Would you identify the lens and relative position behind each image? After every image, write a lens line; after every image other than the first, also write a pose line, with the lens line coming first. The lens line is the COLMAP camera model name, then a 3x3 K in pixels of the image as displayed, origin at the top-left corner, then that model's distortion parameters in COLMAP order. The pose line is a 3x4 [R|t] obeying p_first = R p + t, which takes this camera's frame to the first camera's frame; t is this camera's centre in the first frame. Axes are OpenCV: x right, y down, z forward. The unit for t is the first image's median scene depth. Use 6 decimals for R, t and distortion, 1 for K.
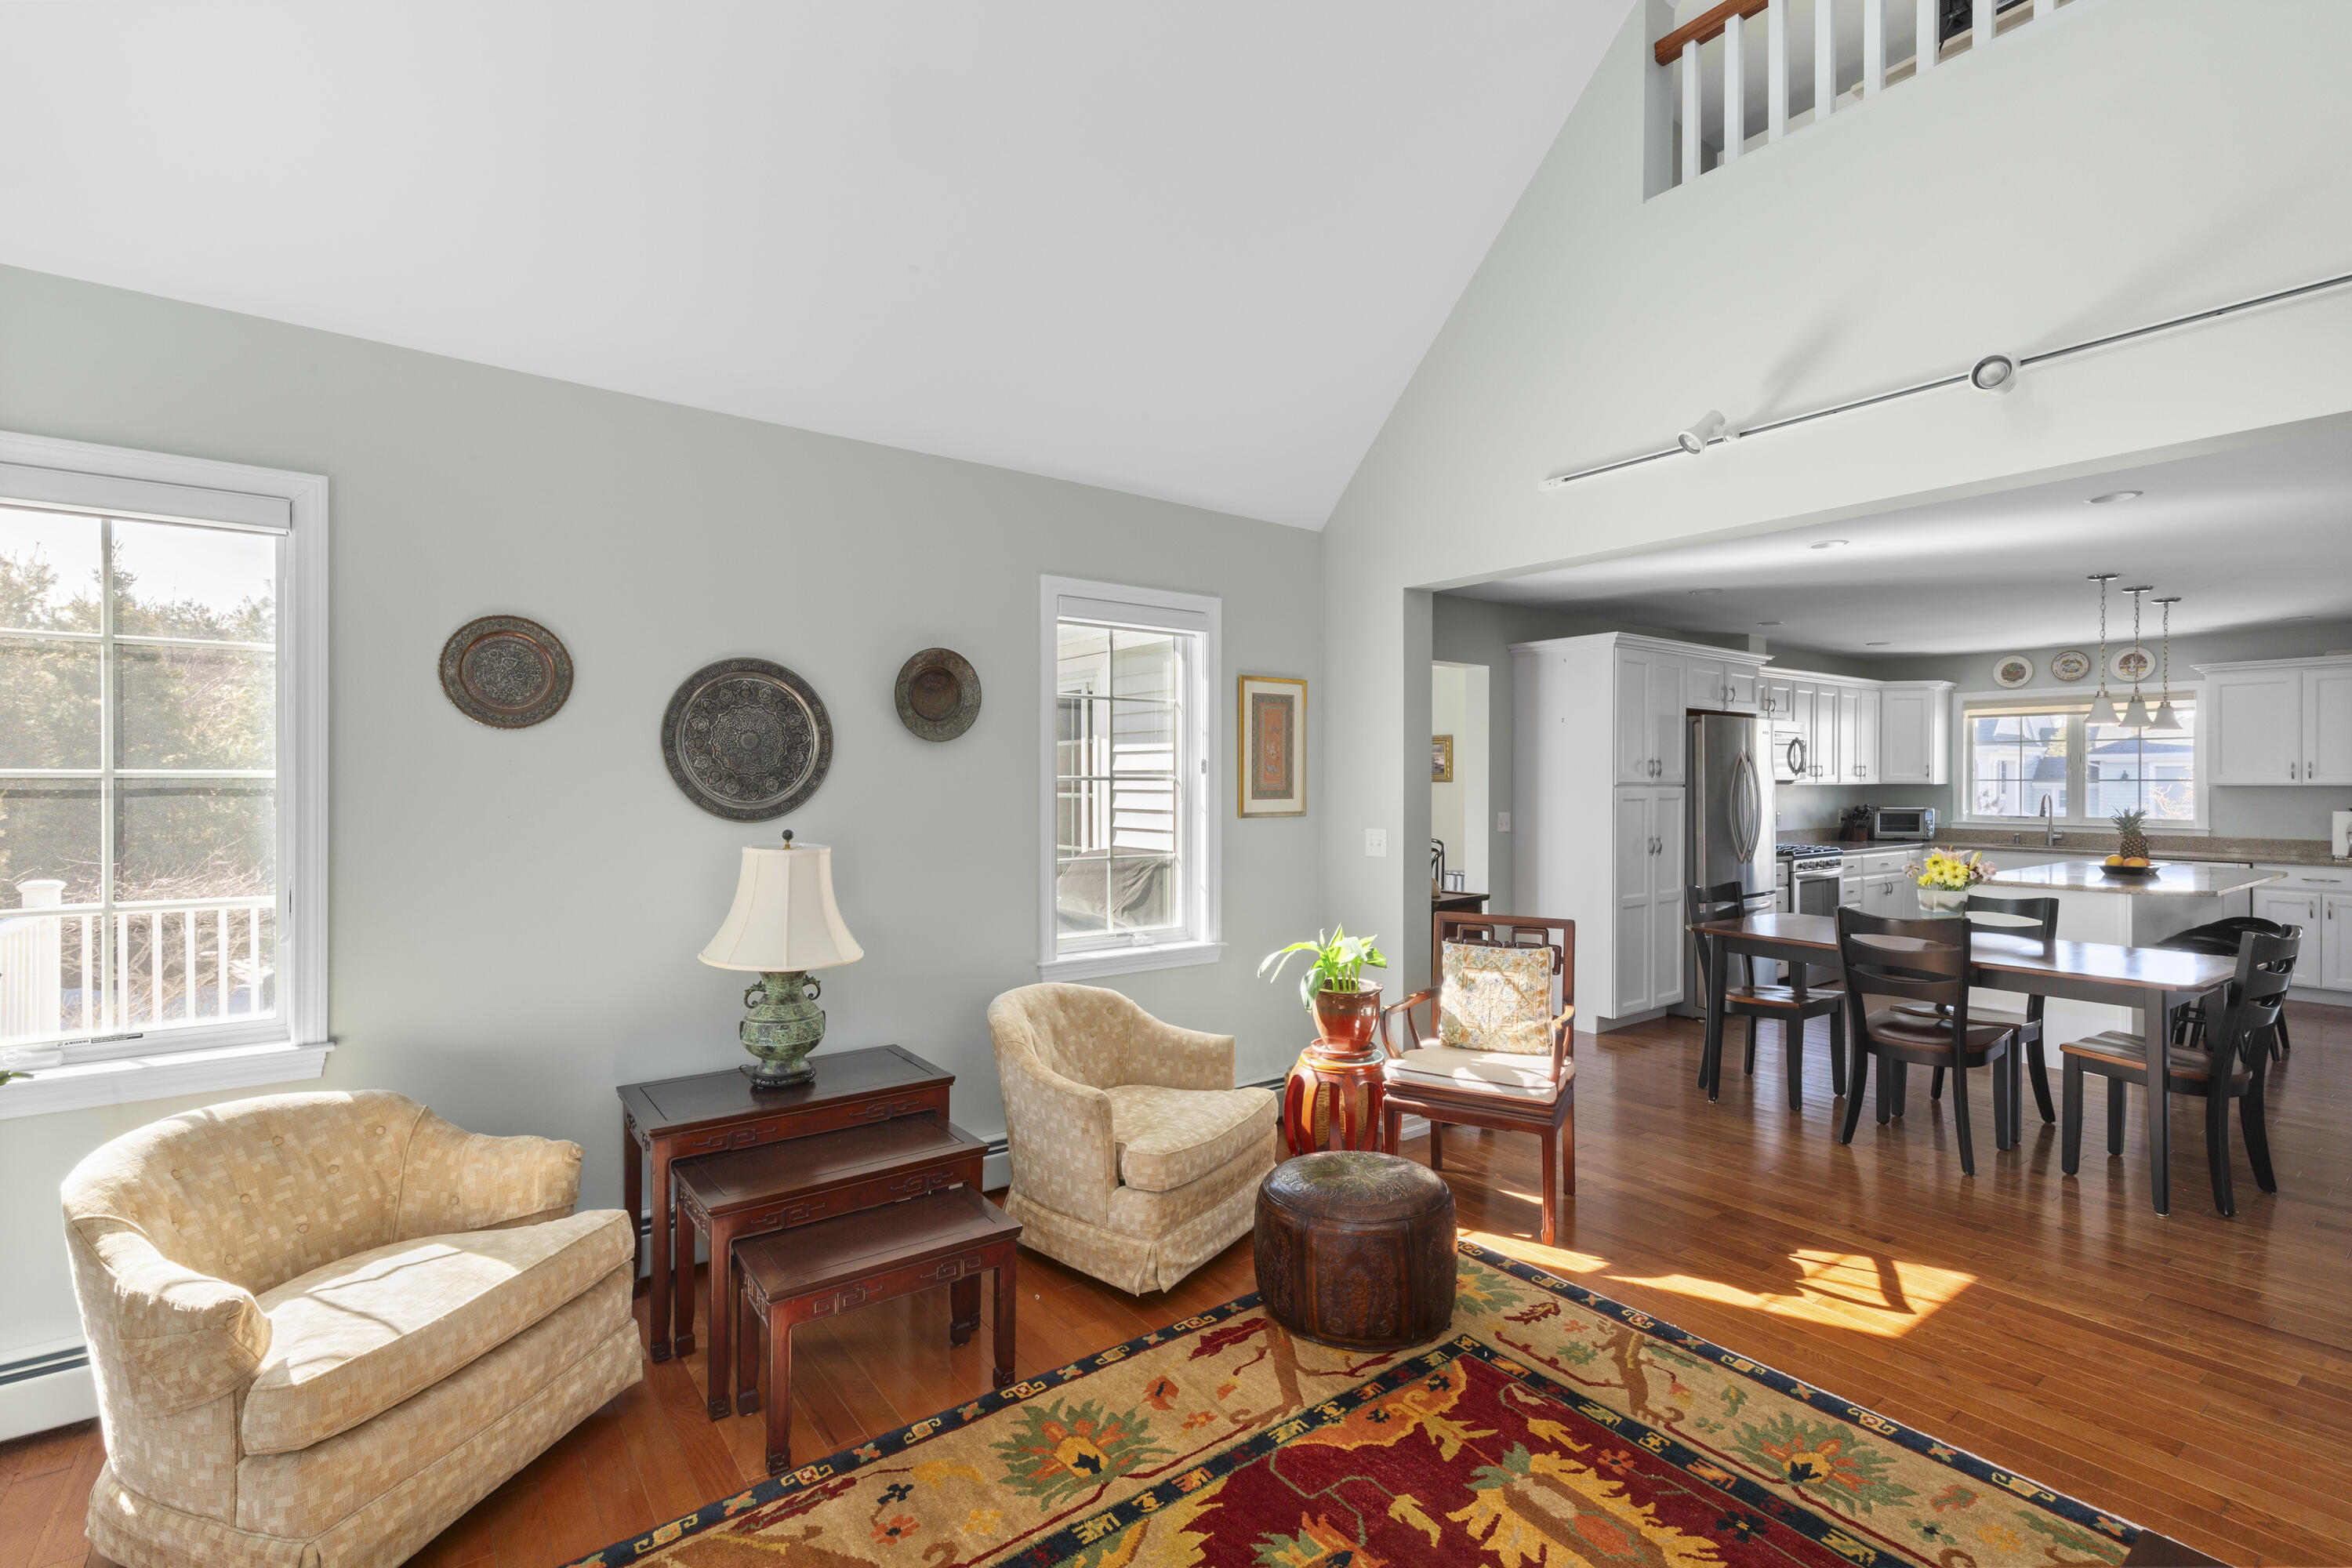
lens RADIAL K [[1053.1, 0, 1176.0], [0, 1053.1, 784.0], [0, 0, 1]] dist [0.000557, -0.000164]
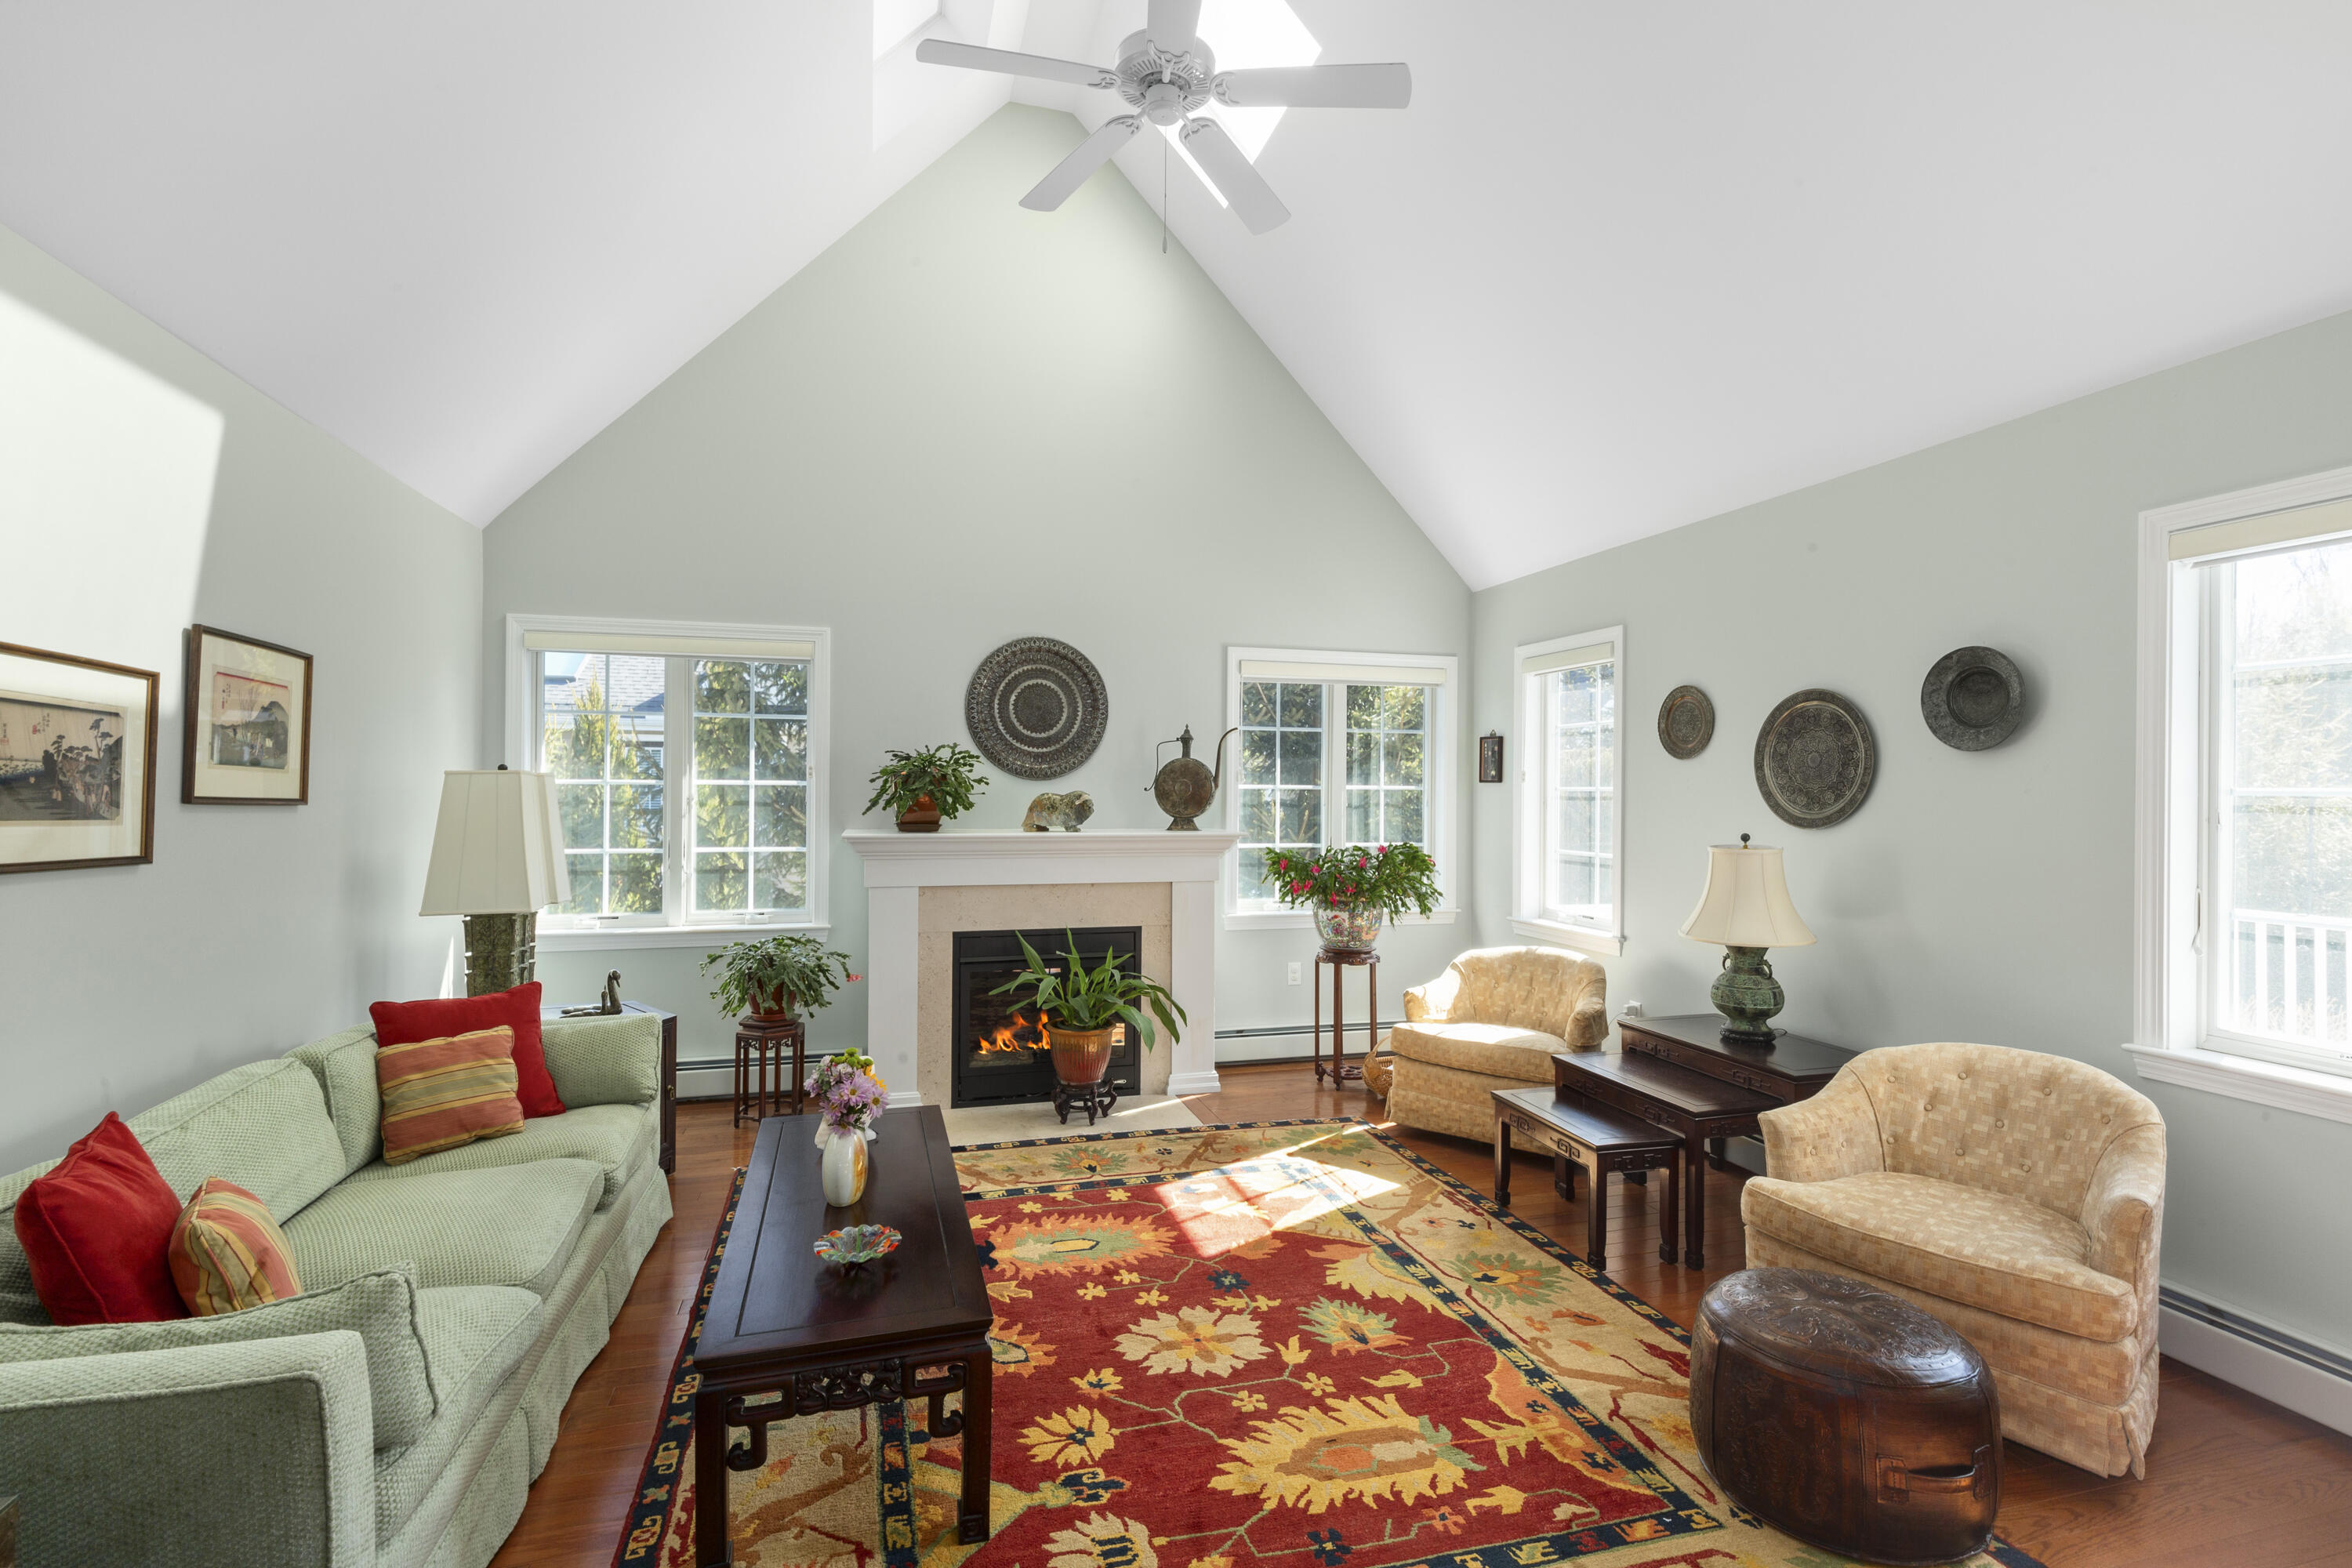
lens RADIAL K [[1072.9, 0, 1176.2], [0, 1072.9, 786.4], [0, 0, 1]] dist [0.012234, -0.001040]
pose [[-0.355624, -0.006084, -0.934609, 1.277970], [-0.007815, 0.999963, -0.003536, -0.002232], [0.934596, 0.006046, -0.355658, 1.015583]]
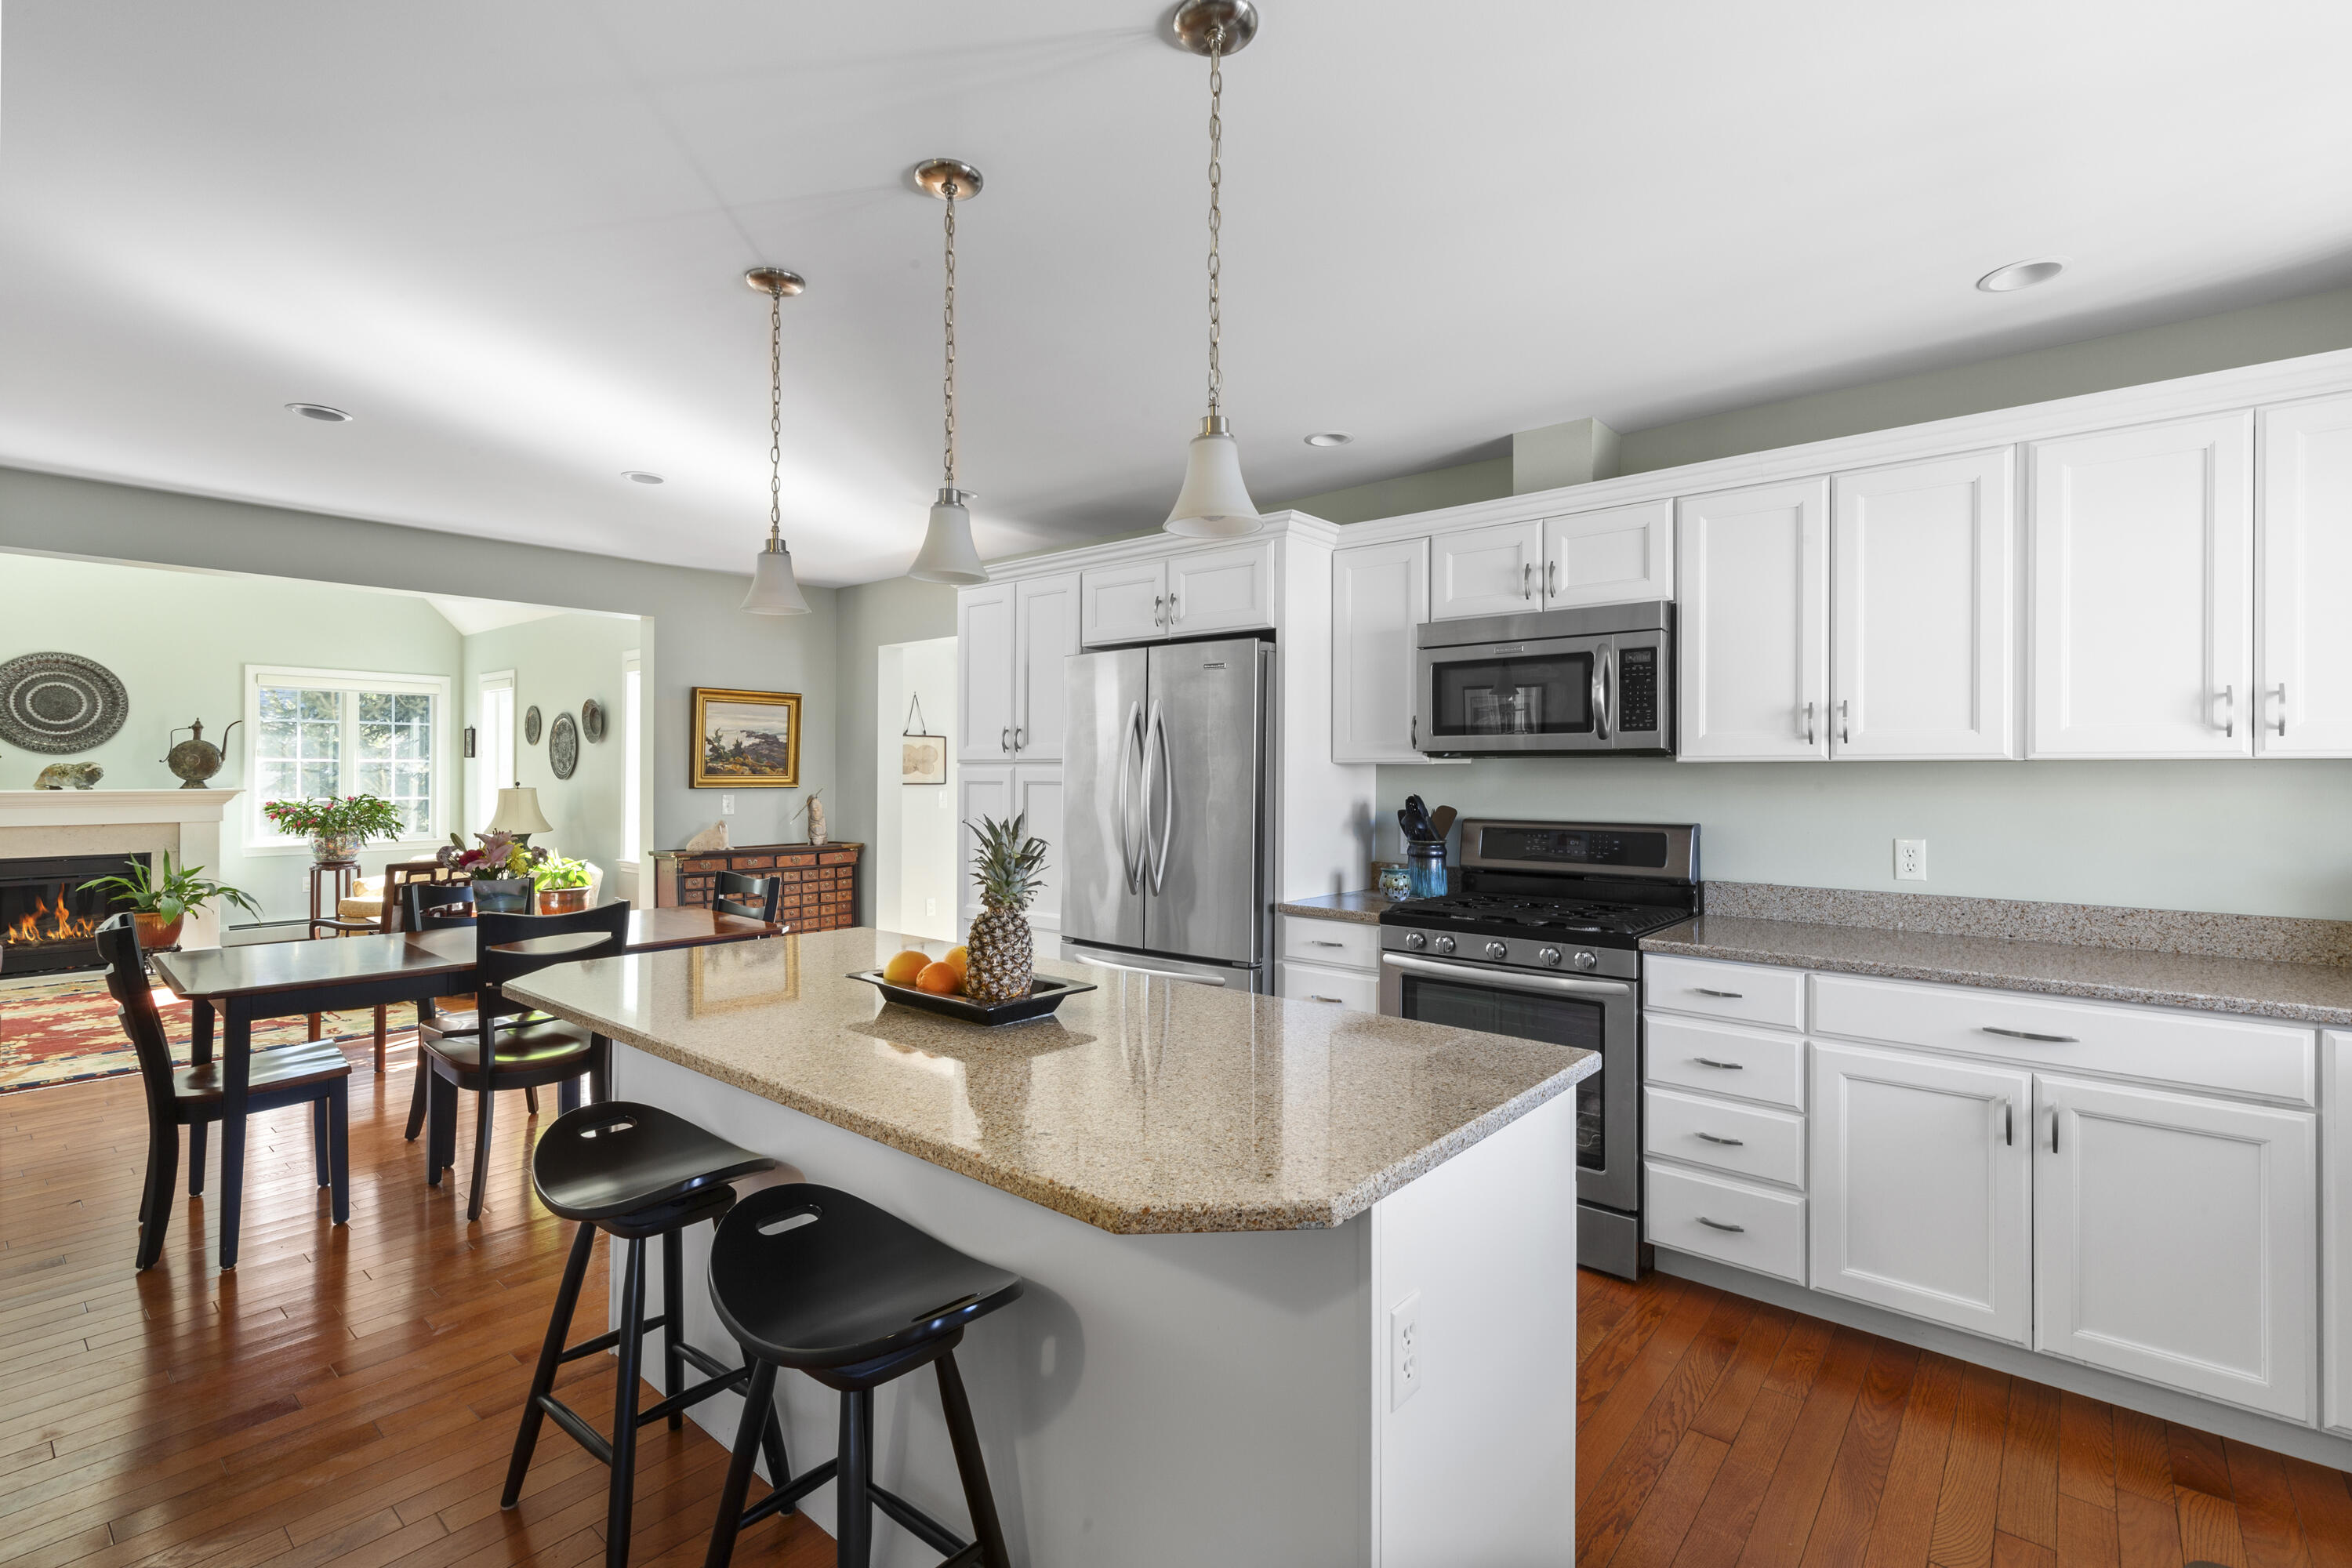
lens RADIAL K [[1051.3, 0, 1209.8], [0, 1051.3, 772.3], [0, 0, 1]] dist [-0.007095, -0.000104]
pose [[0.249140, 0.001198, -0.968467, 3.048744], [-0.003925, 0.999992, 0.000227, 0.016846], [0.968460, 0.003744, 0.249143, 2.431675]]
